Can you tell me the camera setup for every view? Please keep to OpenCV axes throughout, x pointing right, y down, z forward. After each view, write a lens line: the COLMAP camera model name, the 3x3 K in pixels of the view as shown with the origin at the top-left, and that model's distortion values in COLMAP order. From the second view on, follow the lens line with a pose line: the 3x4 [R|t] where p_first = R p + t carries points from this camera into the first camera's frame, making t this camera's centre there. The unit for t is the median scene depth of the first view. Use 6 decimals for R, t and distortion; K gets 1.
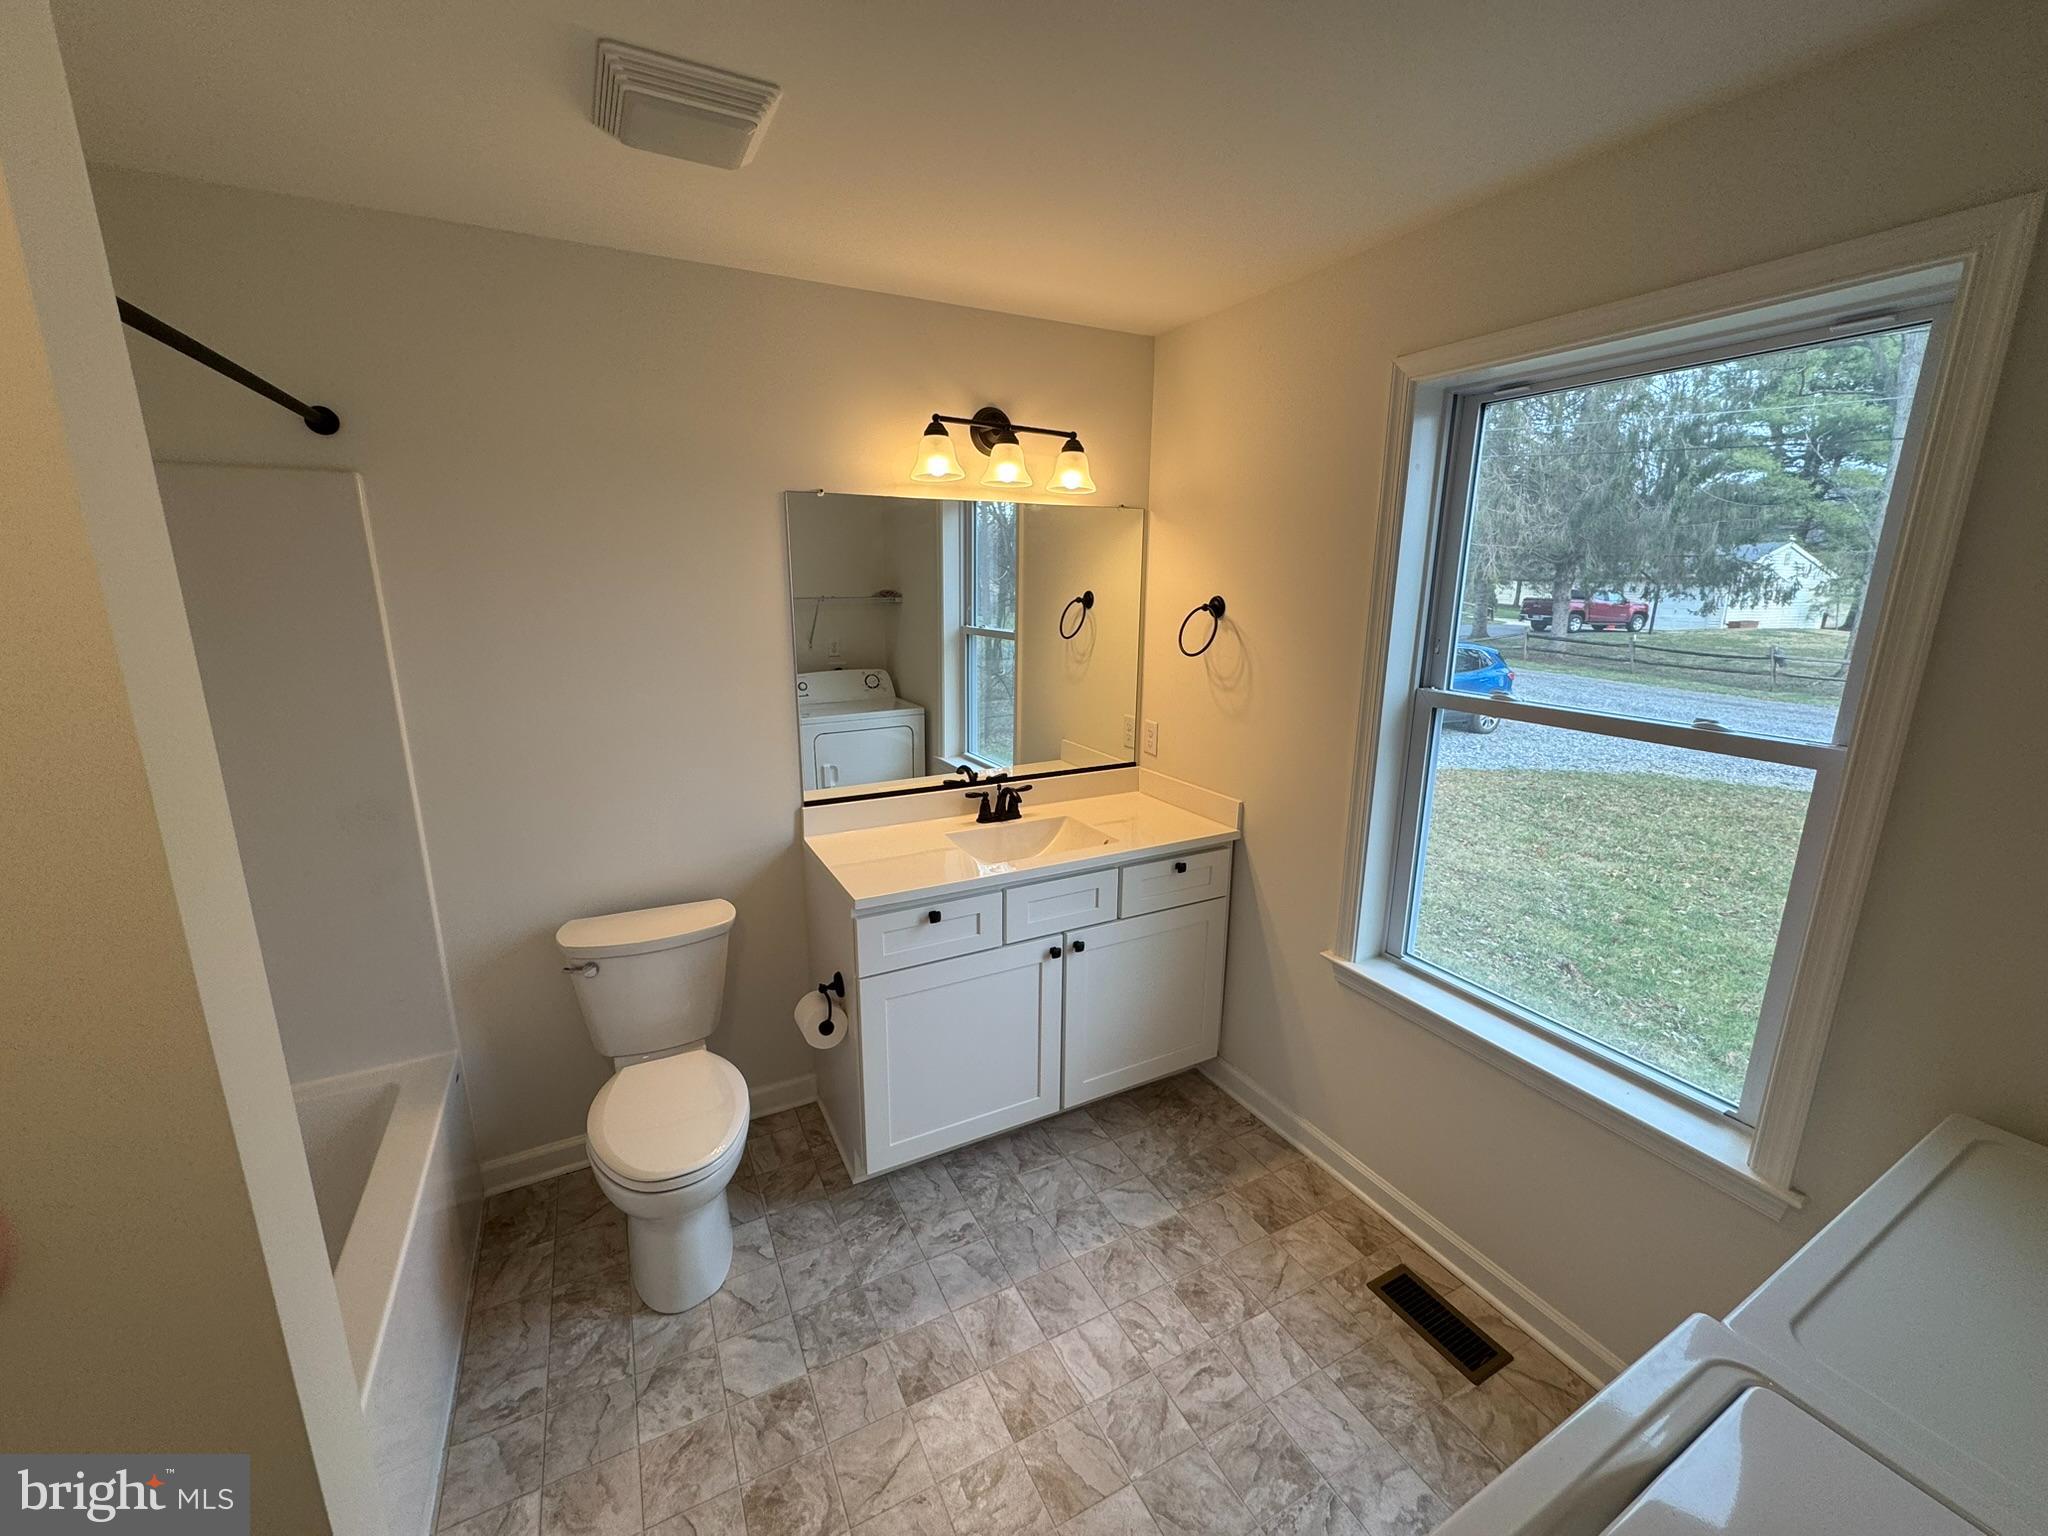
lens RADIAL K [[811.7, 0, 1023.0], [0, 811.7, 761.2], [0, 0, 1]] dist [-0.002356, -0.000457]
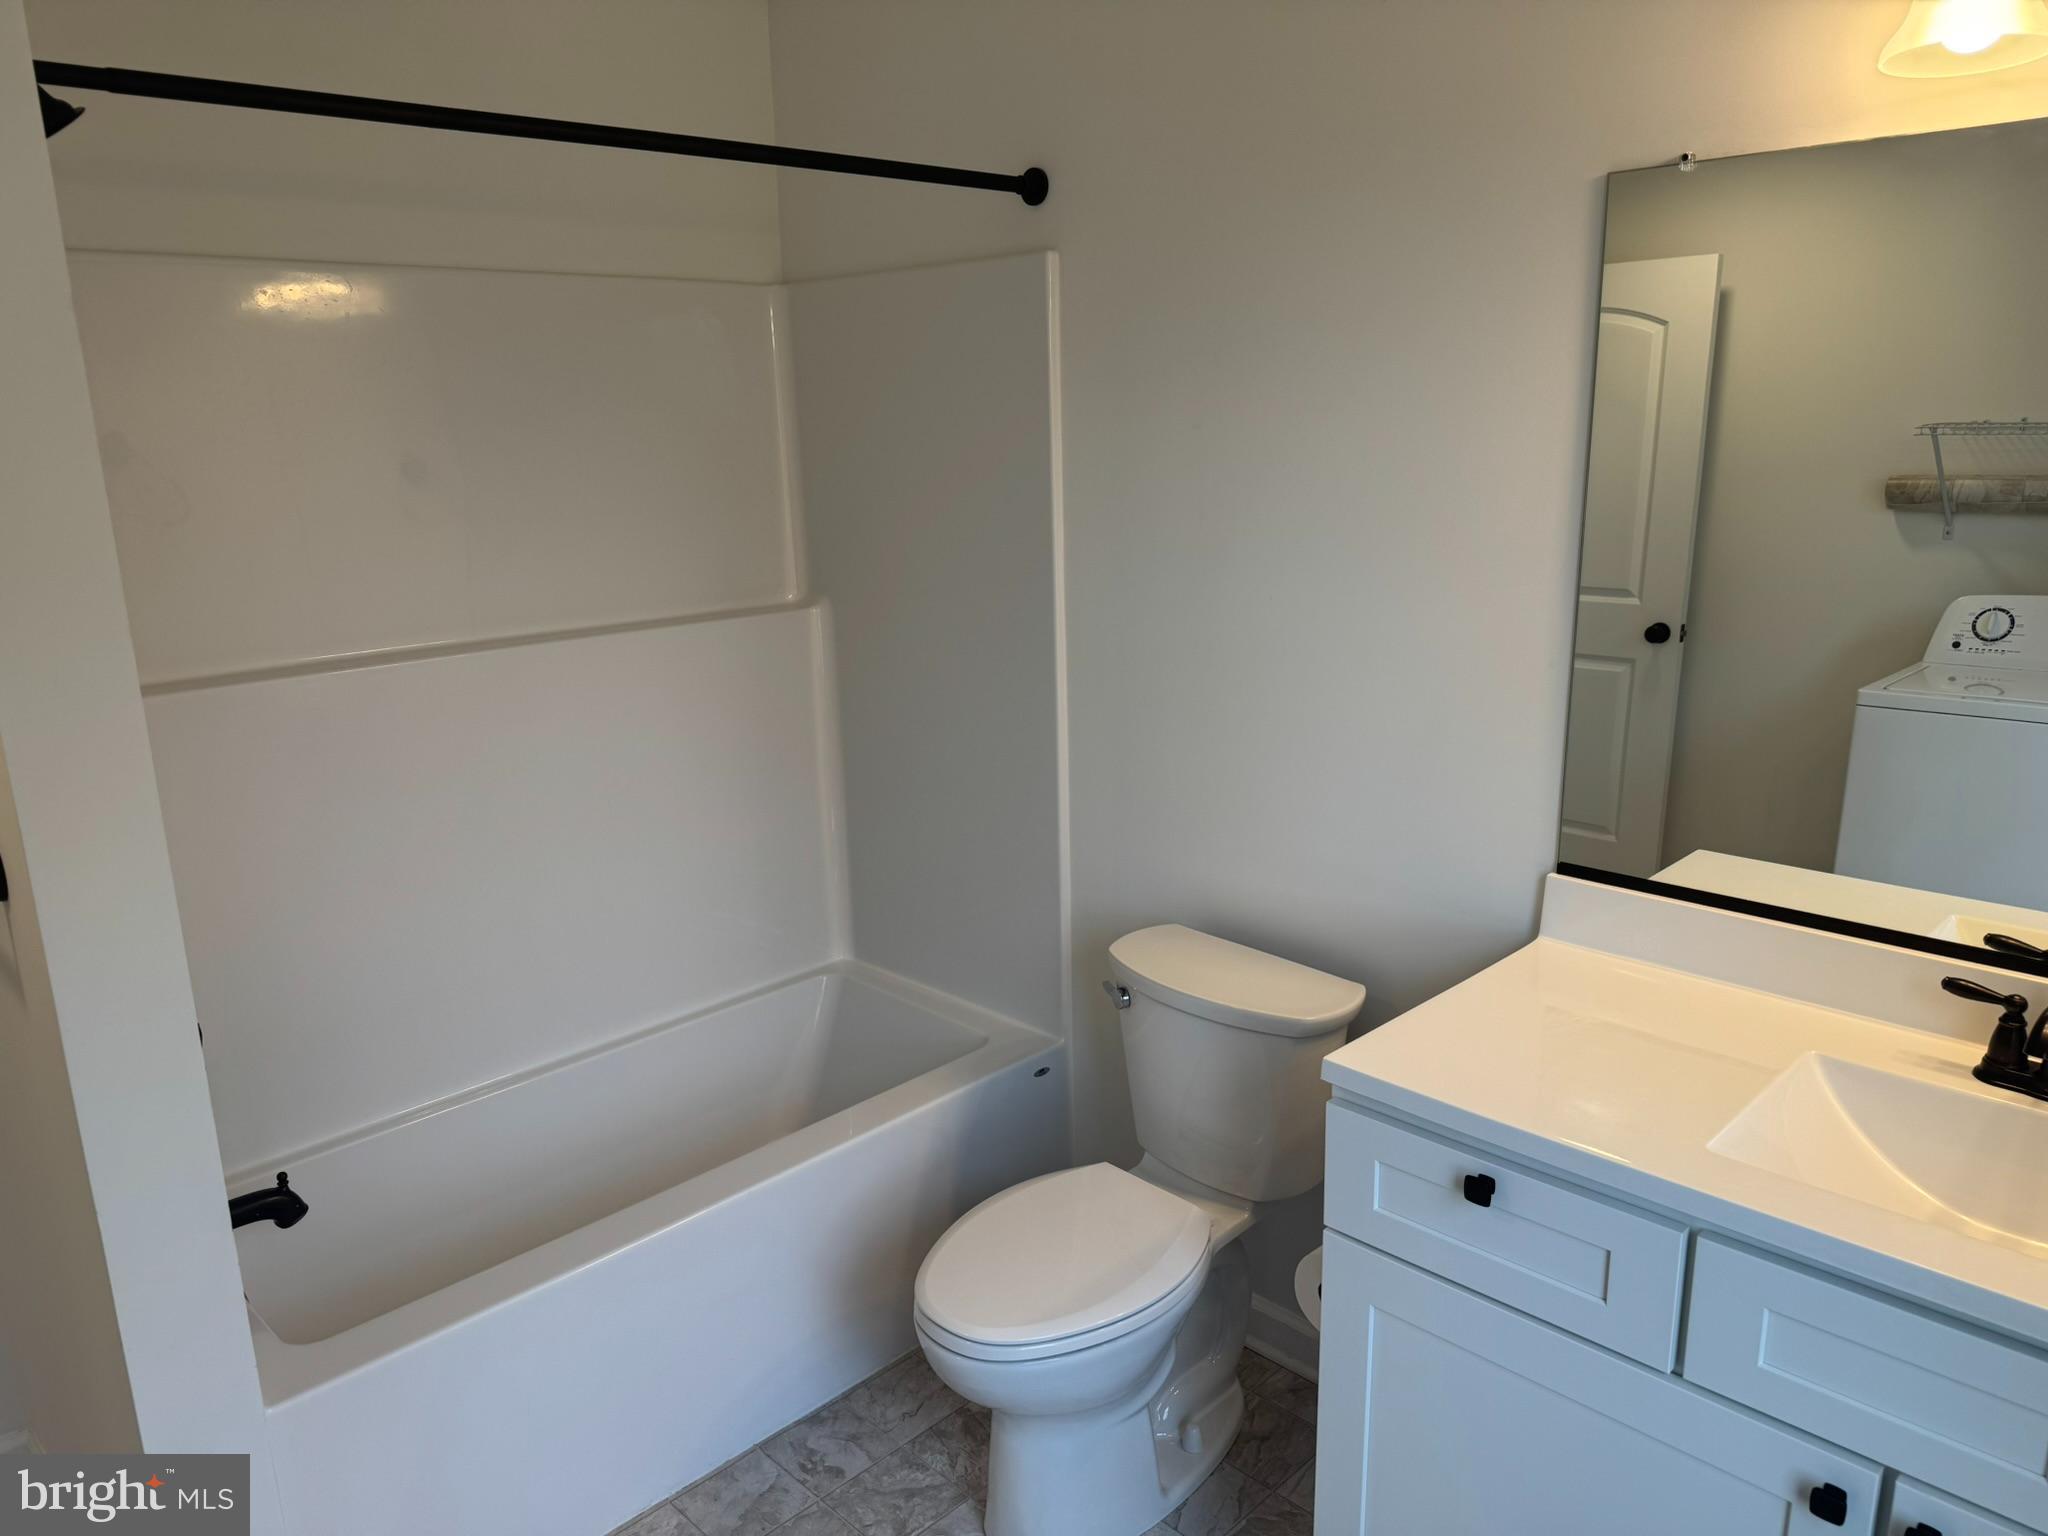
lens RADIAL K [[1432.8, 0, 1024.0], [0, 1432.8, 768.0], [0, 0, 1]] dist [0.076763, -0.103889]
pose [[0.298129, 0.216103, -0.929741, 0.415597], [-0.185168, 0.968625, 0.165765, -0.086081], [0.936393, 0.122739, 0.328791, 0.464821]]
